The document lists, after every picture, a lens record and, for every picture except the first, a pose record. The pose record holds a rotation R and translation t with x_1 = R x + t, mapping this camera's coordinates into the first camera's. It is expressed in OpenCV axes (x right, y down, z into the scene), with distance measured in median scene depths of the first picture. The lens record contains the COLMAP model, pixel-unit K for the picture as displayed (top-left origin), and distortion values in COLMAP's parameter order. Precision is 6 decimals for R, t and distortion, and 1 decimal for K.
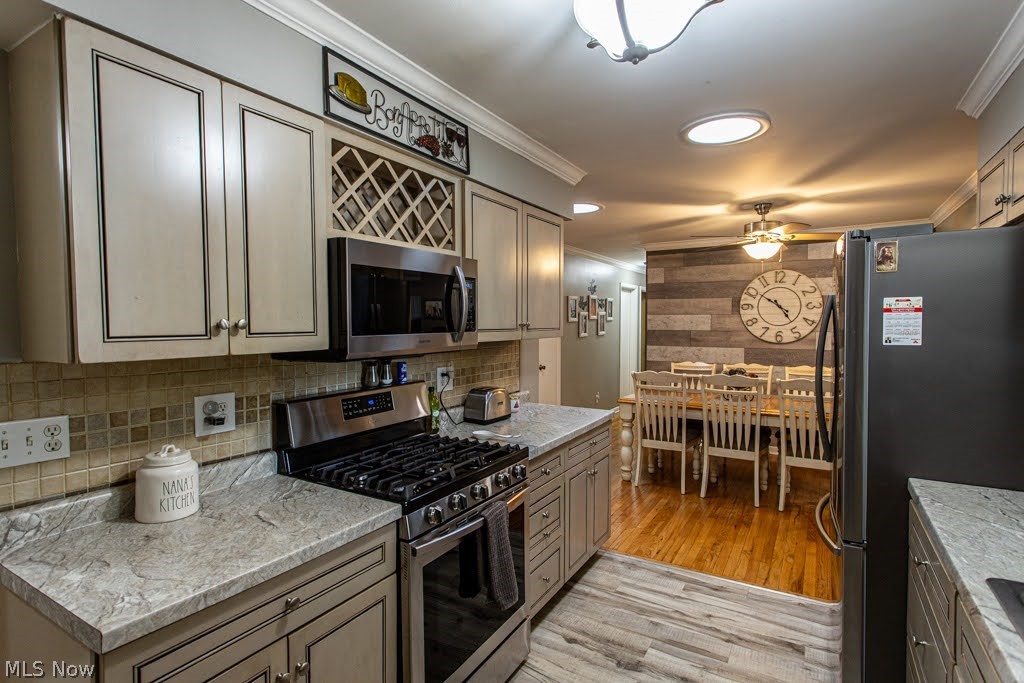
lens RADIAL K [[509.8, 0, 510.2], [0, 509.8, 341.5], [0, 0, 1]] dist [0.008847, -0.000813]
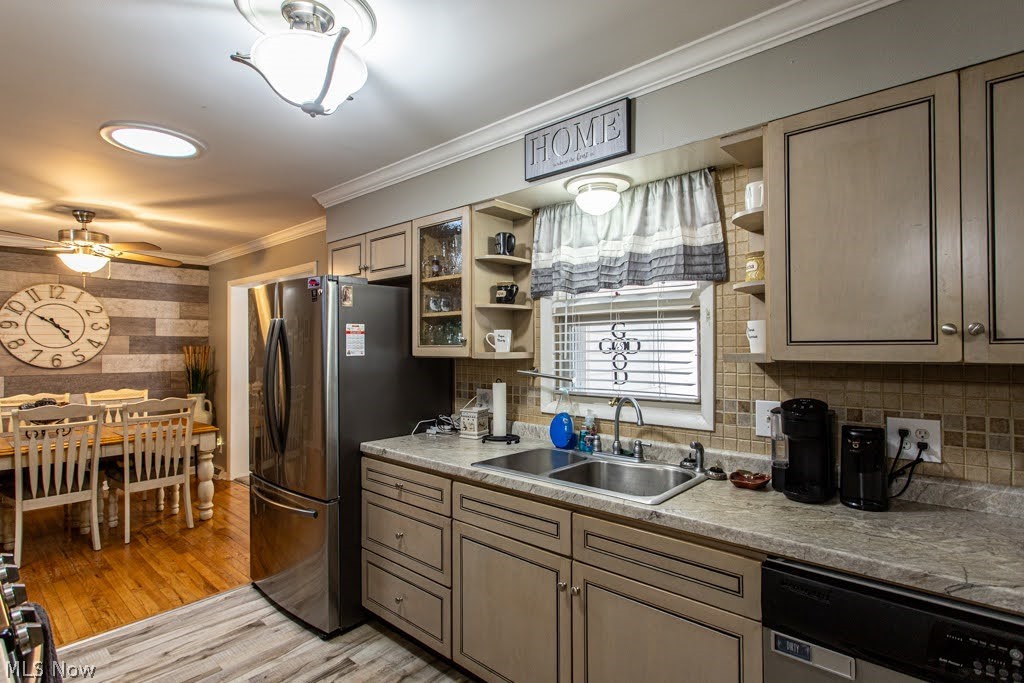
lens RADIAL K [[509.8, 0, 511.8], [0, 509.8, 341.8], [0, 0, 1]] dist [0.008847, -0.000813]
pose [[0.187637, 0.007546, 0.982209, -0.243879], [0.039461, 0.999105, -0.015215, 0.002781], [-0.981445, 0.041614, 0.187172, 0.103737]]
